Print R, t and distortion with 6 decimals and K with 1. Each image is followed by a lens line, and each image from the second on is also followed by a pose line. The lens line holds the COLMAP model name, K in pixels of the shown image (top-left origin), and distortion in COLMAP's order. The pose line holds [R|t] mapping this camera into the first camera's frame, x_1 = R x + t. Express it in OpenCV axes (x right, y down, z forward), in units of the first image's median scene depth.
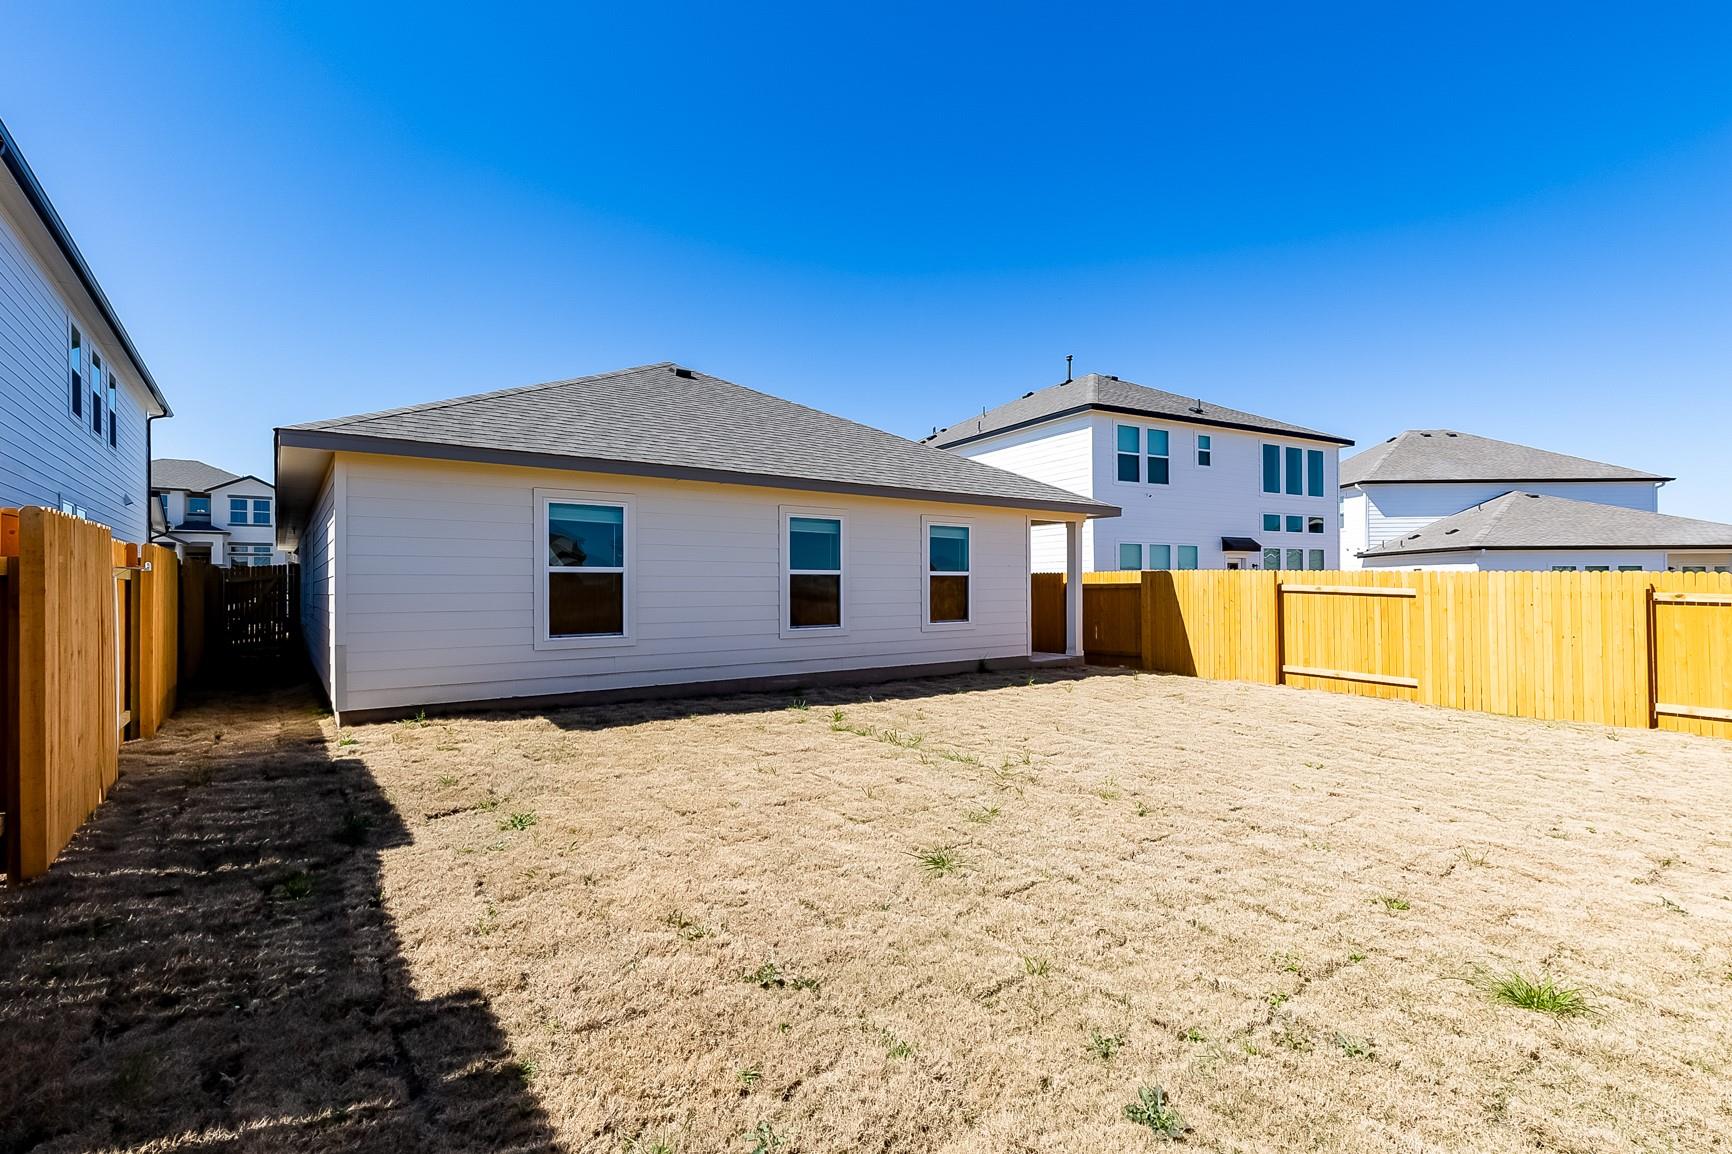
lens RADIAL K [[748.6, 0, 870.0], [0, 748.6, 600.1], [0, 0, 1]] dist [-0.002031, -0.000087]
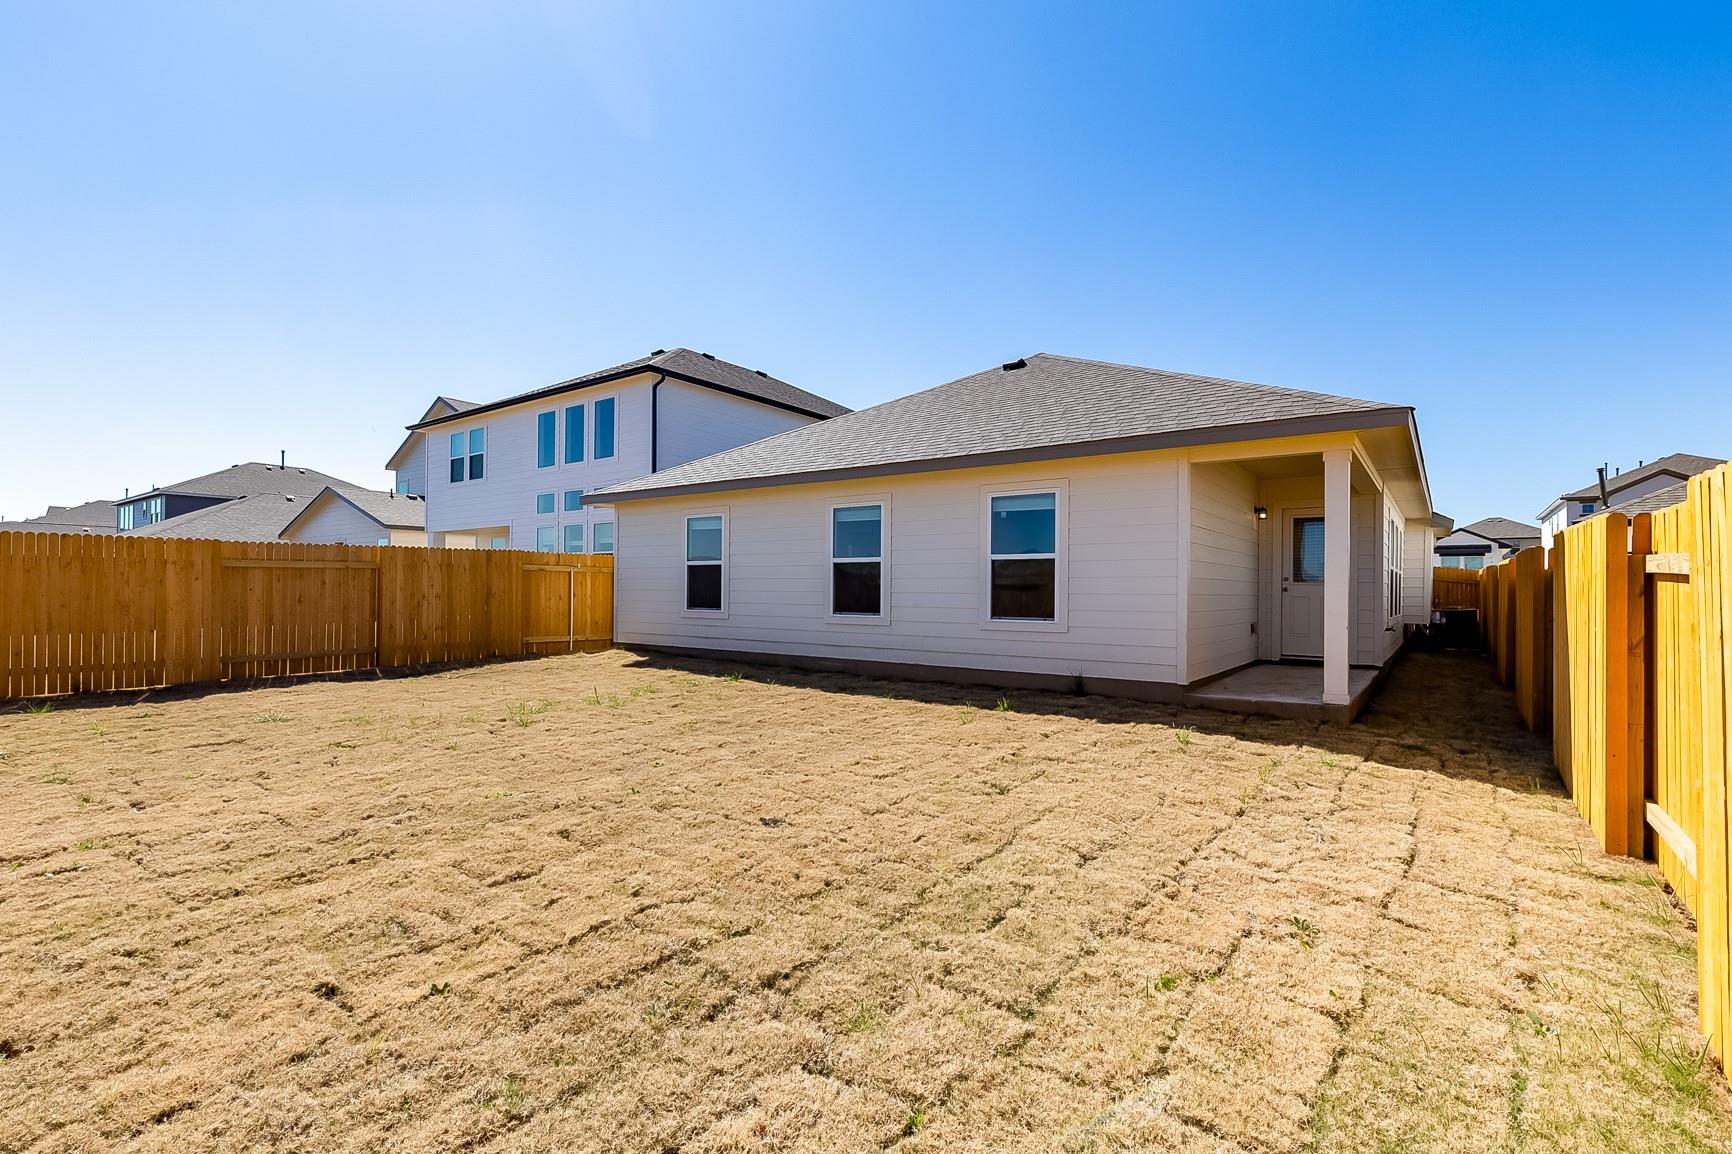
lens RADIAL K [[822.2, 0, 866.0], [0, 822.2, 577.0], [0, 0, 1]] dist [-0.050579, -0.000095]
pose [[0.275971, 0.002631, -0.961162, 0.834942], [-0.009703, 0.999953, -0.000049, -0.011999], [0.961117, 0.009340, 0.275983, 0.592738]]
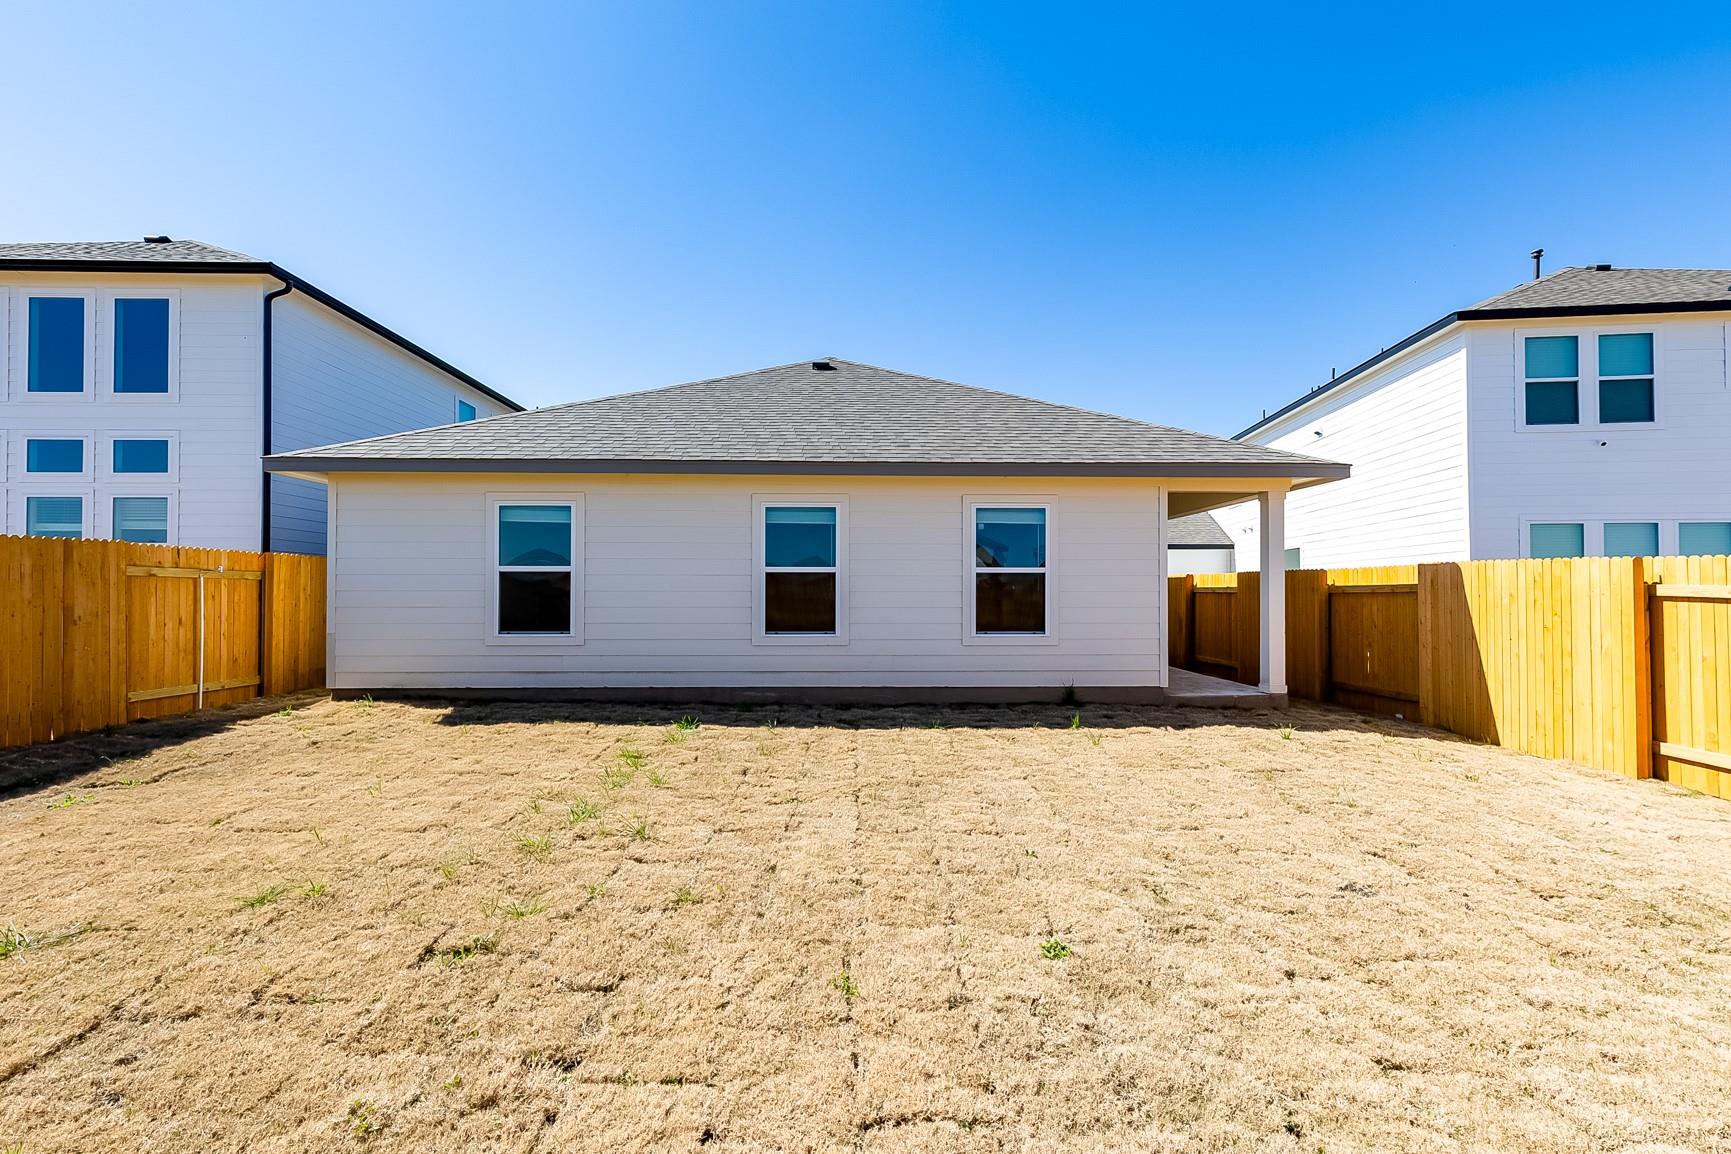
lens RADIAL K [[748.2, 0, 869.5], [0, 748.2, 600.1], [0, 0, 1]] dist [-0.002031, -0.000087]
pose [[0.833432, 0.014159, -0.552440, 0.390646], [-0.014344, 0.999889, 0.003988, -0.005737], [0.552435, 0.004600, 0.833543, 0.277131]]
